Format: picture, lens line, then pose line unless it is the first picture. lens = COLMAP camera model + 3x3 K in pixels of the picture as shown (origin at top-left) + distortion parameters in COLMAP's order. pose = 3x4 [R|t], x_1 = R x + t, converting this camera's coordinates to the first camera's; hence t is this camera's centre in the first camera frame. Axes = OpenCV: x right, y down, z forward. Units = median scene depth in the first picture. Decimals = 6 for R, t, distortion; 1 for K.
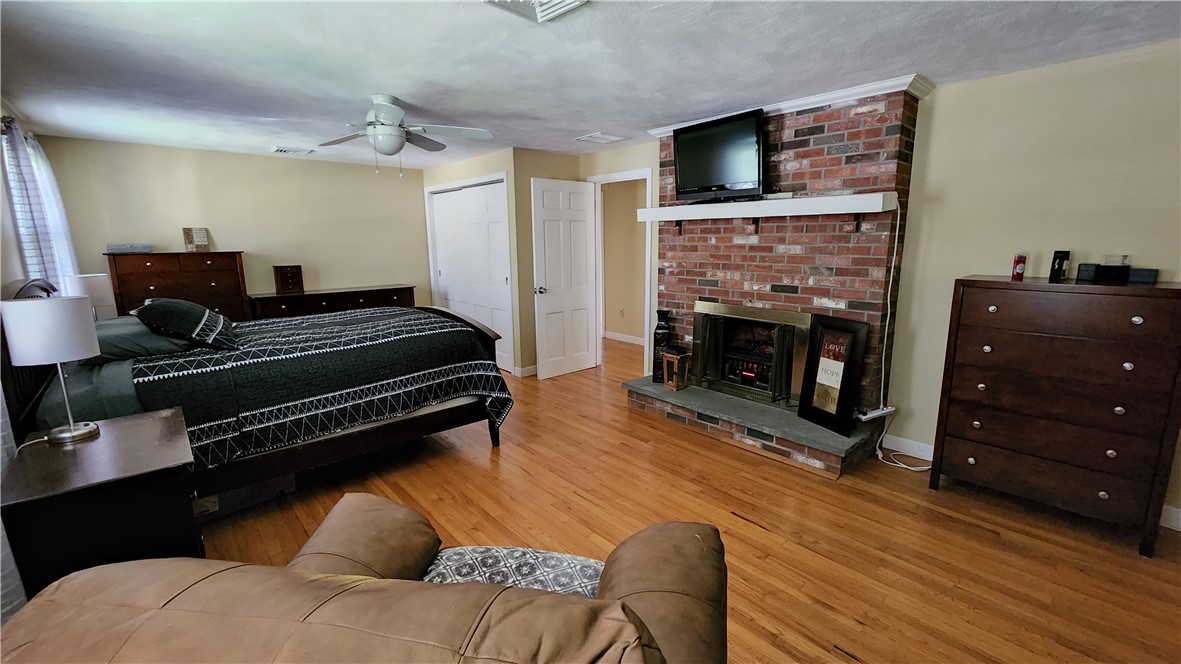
lens RADIAL K [[488.3, 0, 603.0], [0, 488.3, 330.8], [0, 0, 1]] dist [-0.003044, 0.002714]
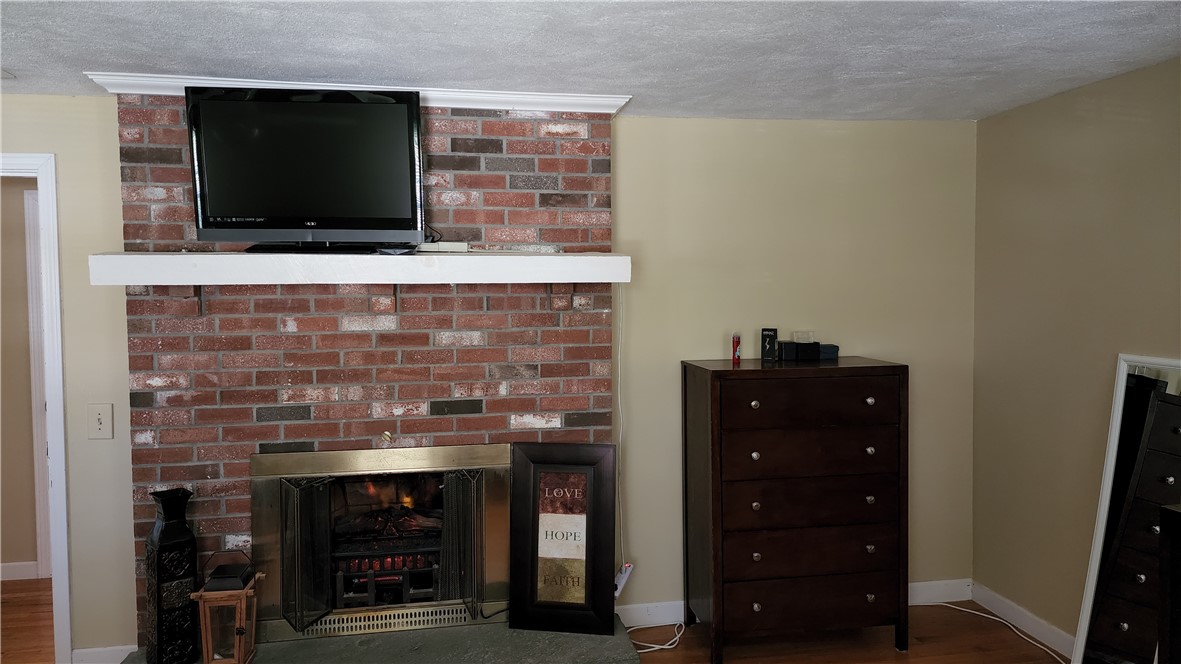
lens RADIAL K [[783.5, 0, 596.4], [0, 783.5, 326.8], [0, 0, 1]] dist [0.080852, -0.008369]
pose [[0.552842, -0.040657, 0.832293, -0.309767], [0.160311, 0.985340, -0.058351, -0.103759], [-0.817720, 0.165685, 0.551256, 0.366854]]
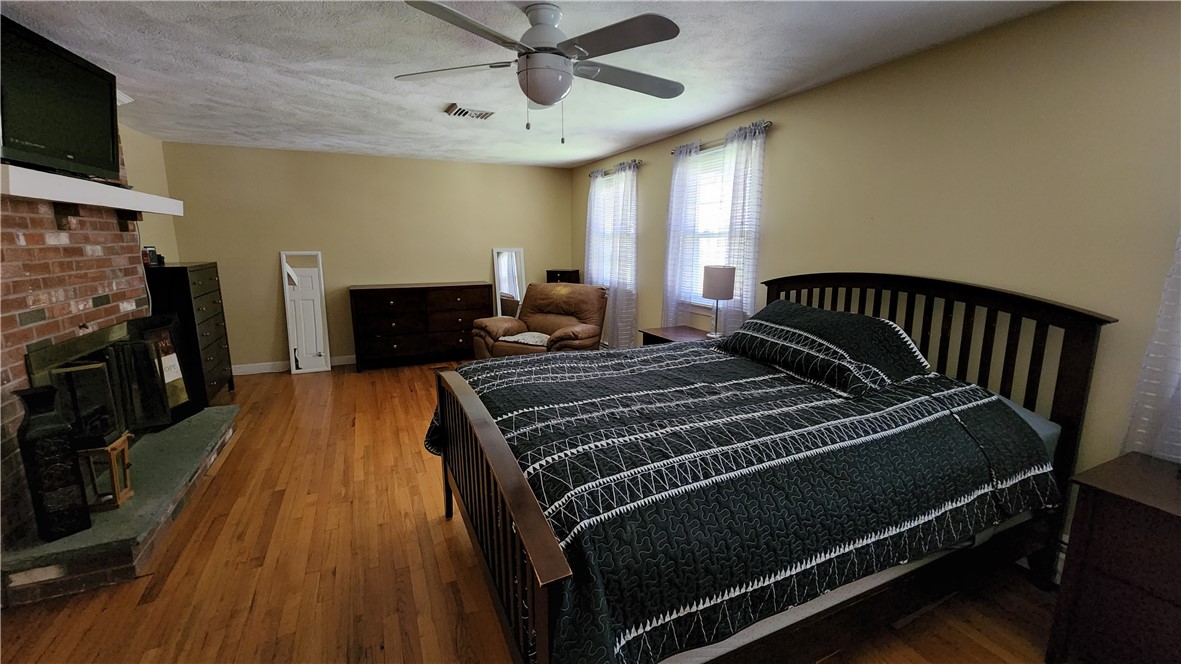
lens RADIAL K [[488.3, 0, 598.7], [0, 488.3, 334.4], [0, 0, 1]] dist [-0.003044, 0.002714]
pose [[-0.955547, -0.057177, 0.289243, -0.669561], [0.052015, 0.932939, 0.356257, -0.290616], [-0.290216, 0.355466, -0.888493, 1.570501]]
